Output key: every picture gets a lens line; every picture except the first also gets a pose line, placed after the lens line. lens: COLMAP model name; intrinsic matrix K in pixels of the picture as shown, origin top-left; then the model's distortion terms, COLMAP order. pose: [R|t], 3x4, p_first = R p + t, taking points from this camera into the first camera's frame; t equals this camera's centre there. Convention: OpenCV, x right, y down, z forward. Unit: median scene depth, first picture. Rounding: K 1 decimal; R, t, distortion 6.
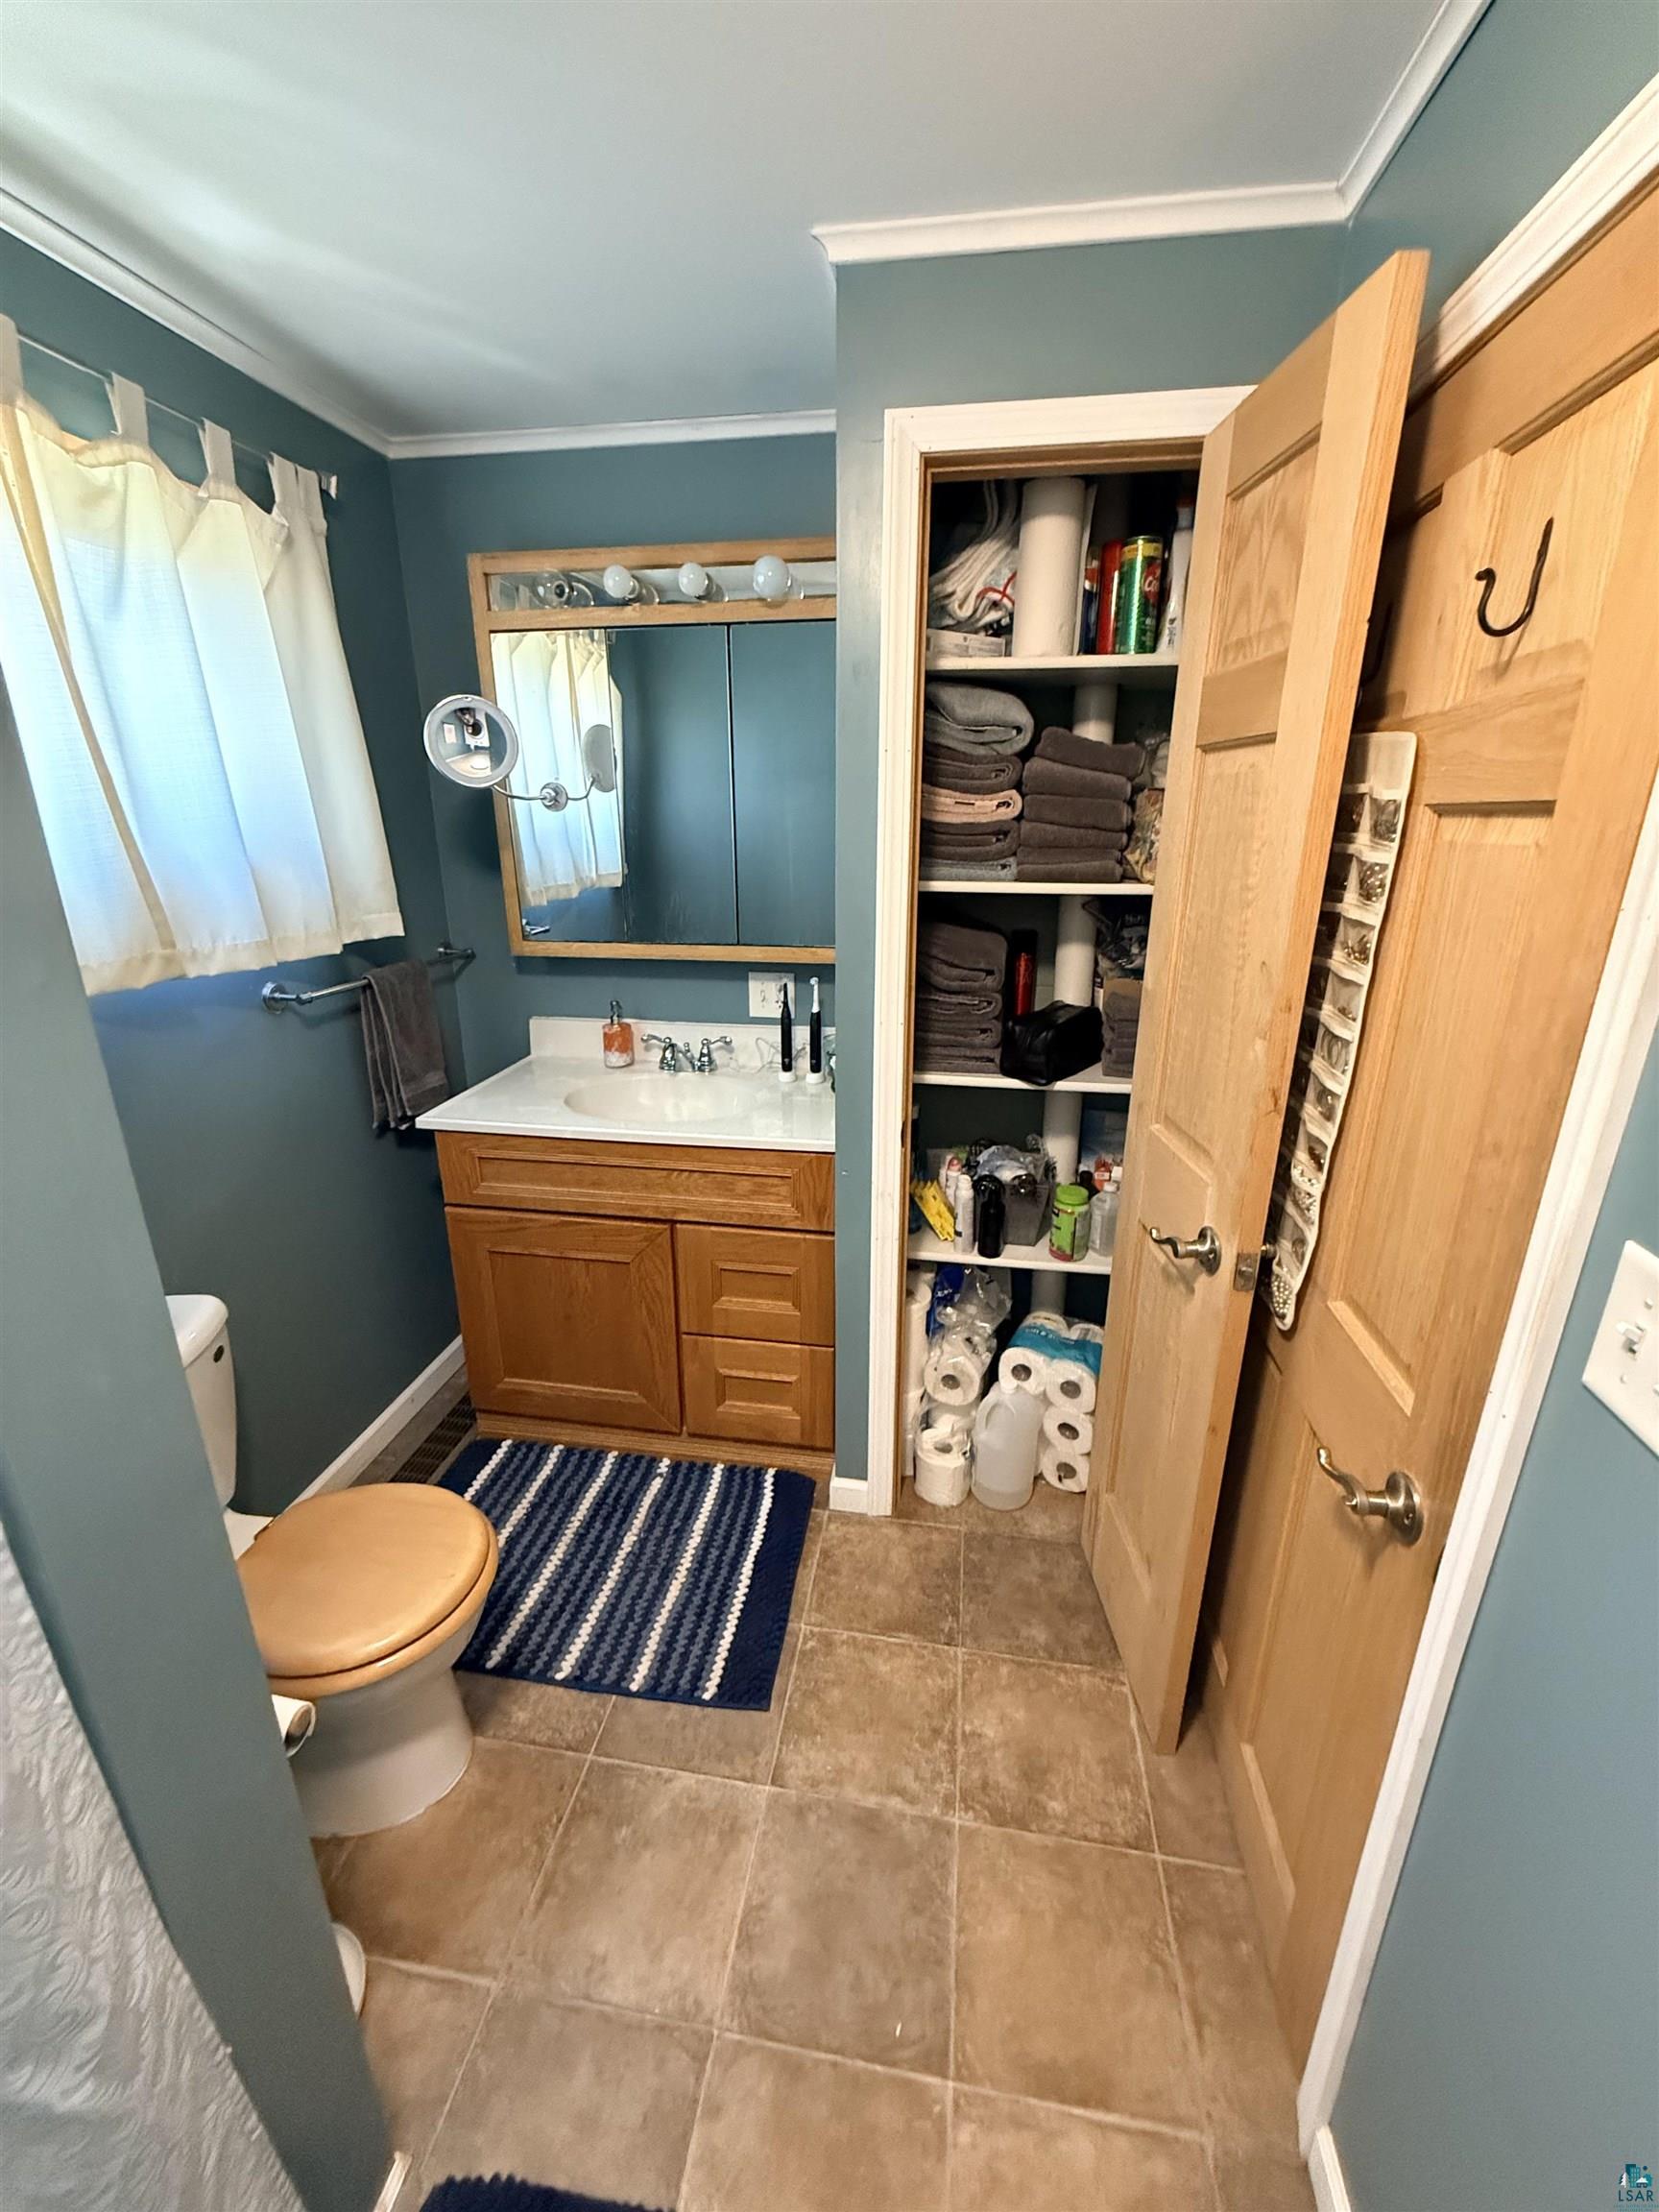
lens RADIAL K [[882.2, 0, 828.6], [0, 882.2, 1098.4], [0, 0, 1]] dist [-0.001227, -0.000171]
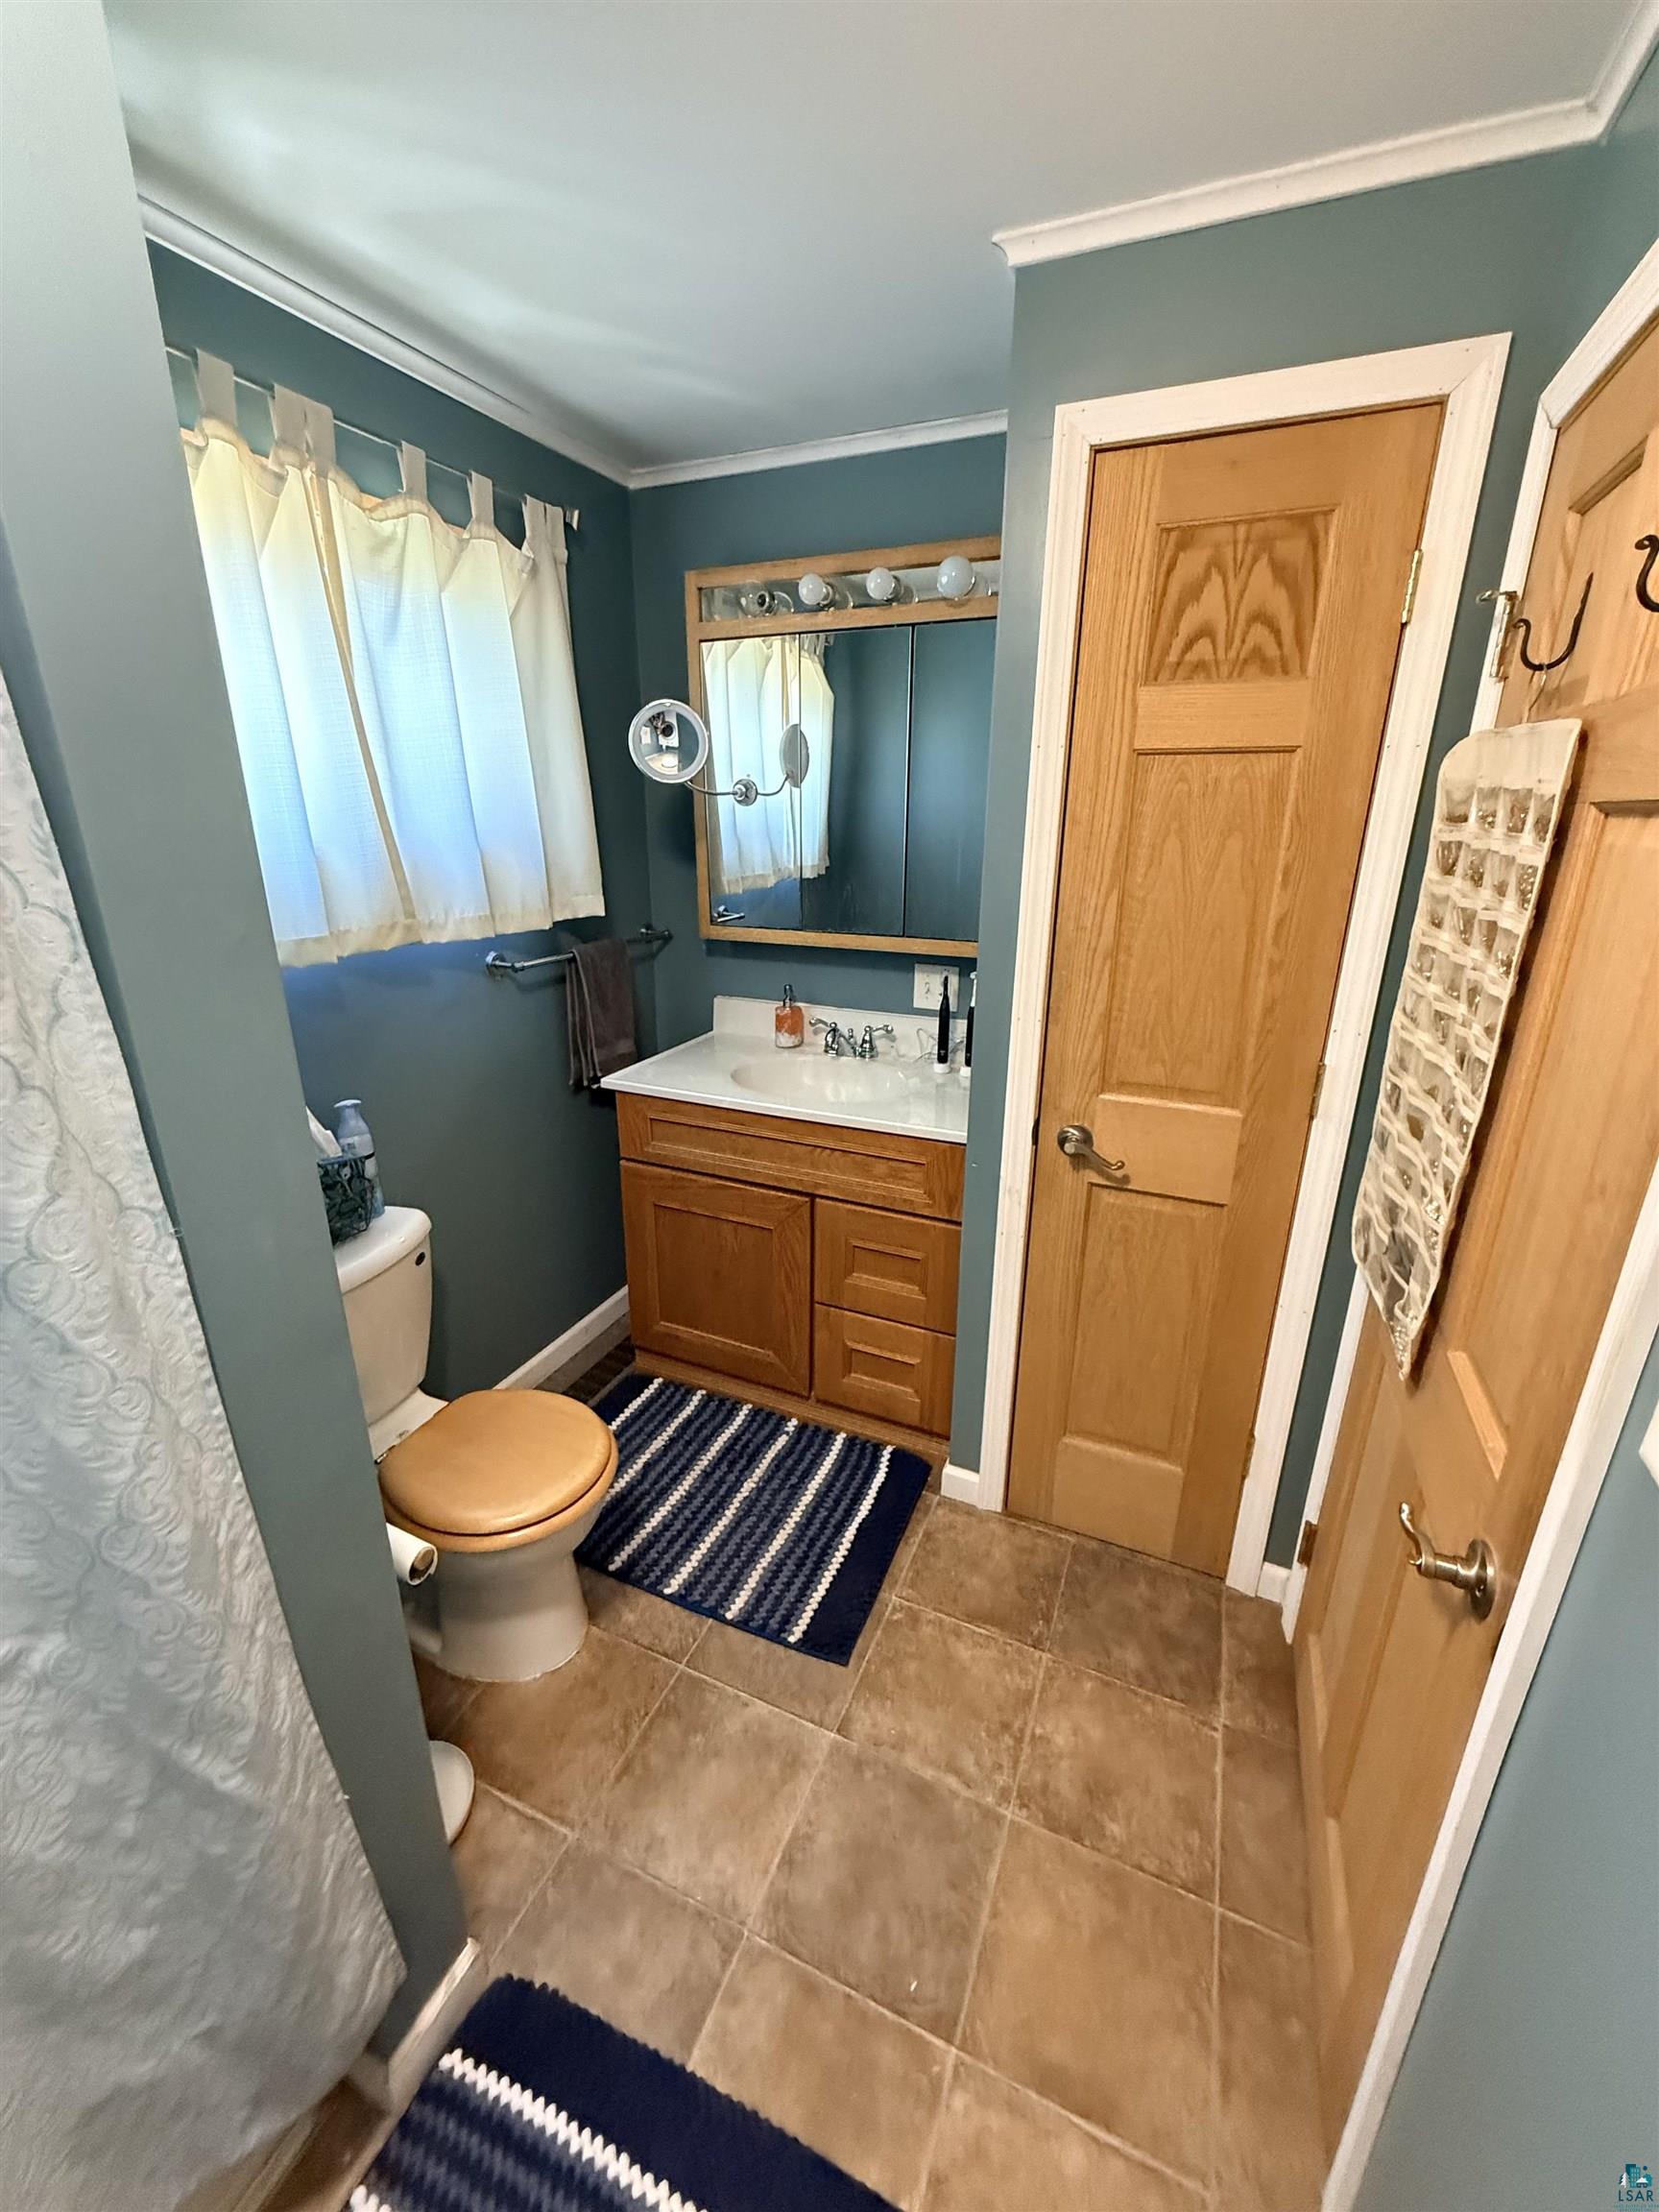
lens RADIAL K [[882.2, 0, 828.6], [0, 882.2, 1098.4], [0, 0, 1]] dist [-0.001227, -0.000171]
pose [[0.966753, 0.084954, -0.241186, 0.099202], [-0.083898, 0.996366, 0.014661, 0.007948], [0.241555, 0.006062, 0.970368, -0.024000]]
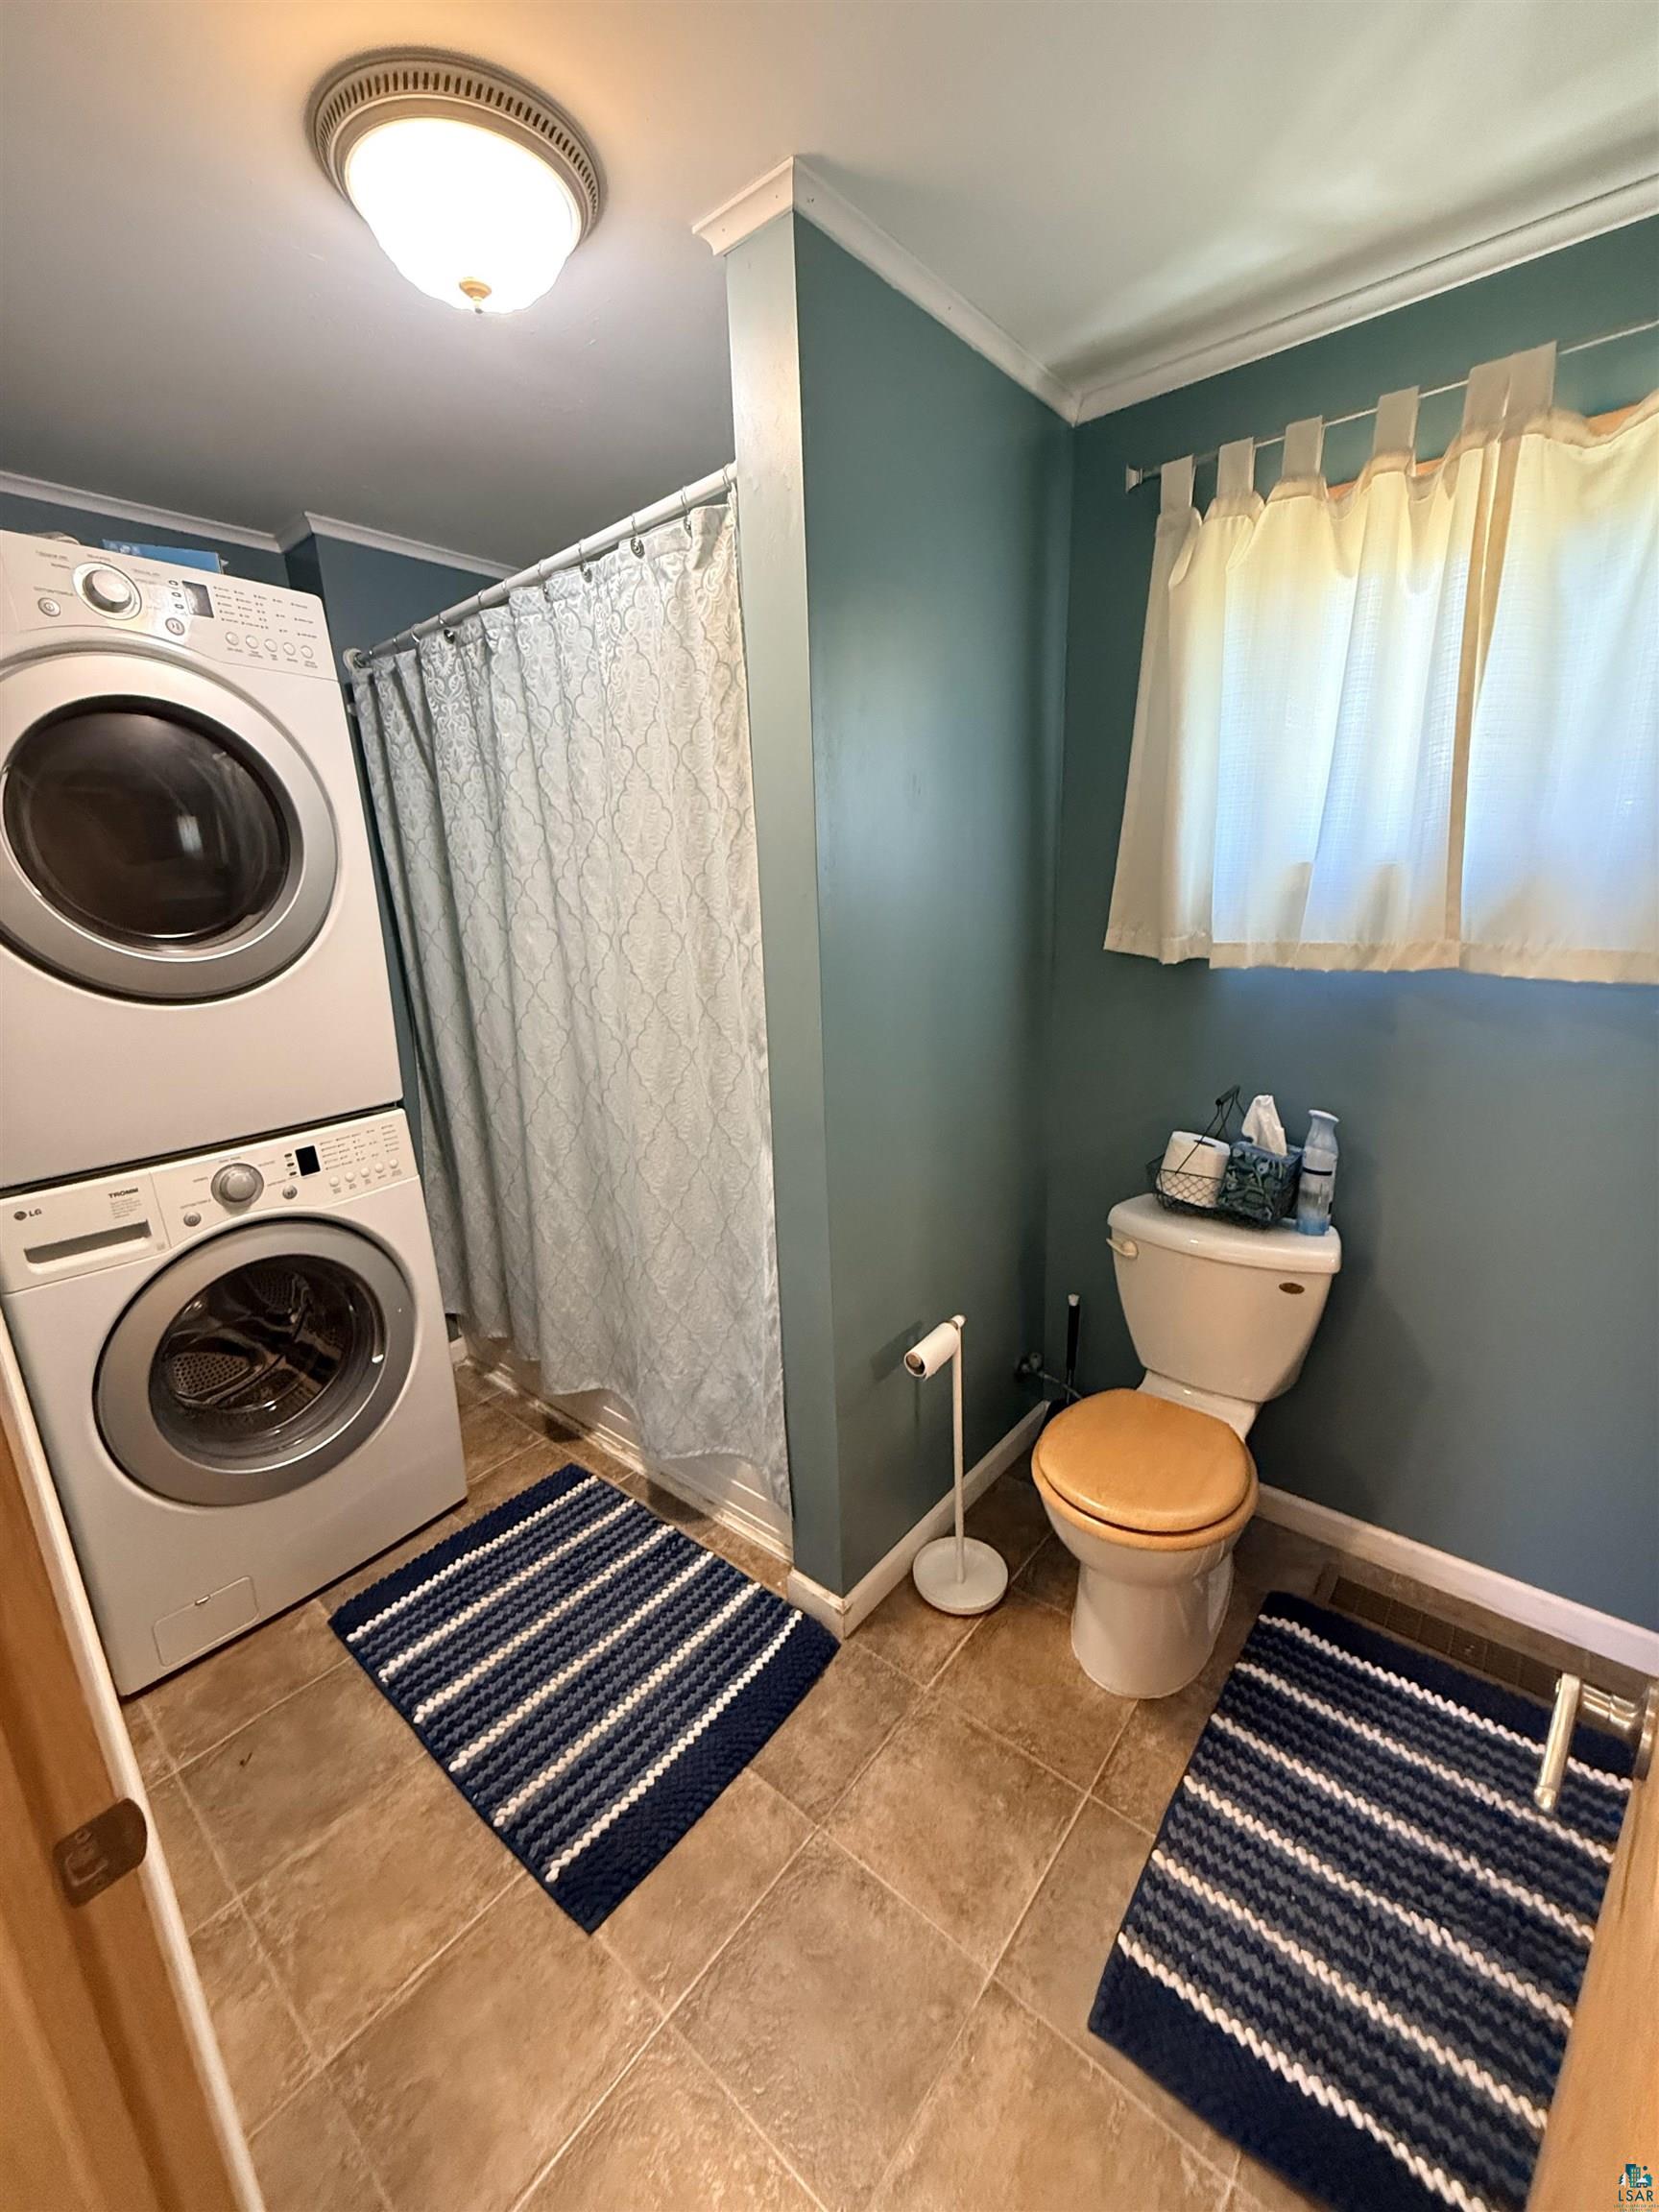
lens RADIAL K [[882.2, 0, 828.6], [0, 882.2, 1098.4], [0, 0, 1]] dist [-0.001227, -0.000171]
pose [[-0.509038, 0.224031, -0.831078, 0.434696], [-0.237726, 0.891387, 0.385896, -0.194695], [0.827265, 0.394004, -0.400492, 0.756087]]
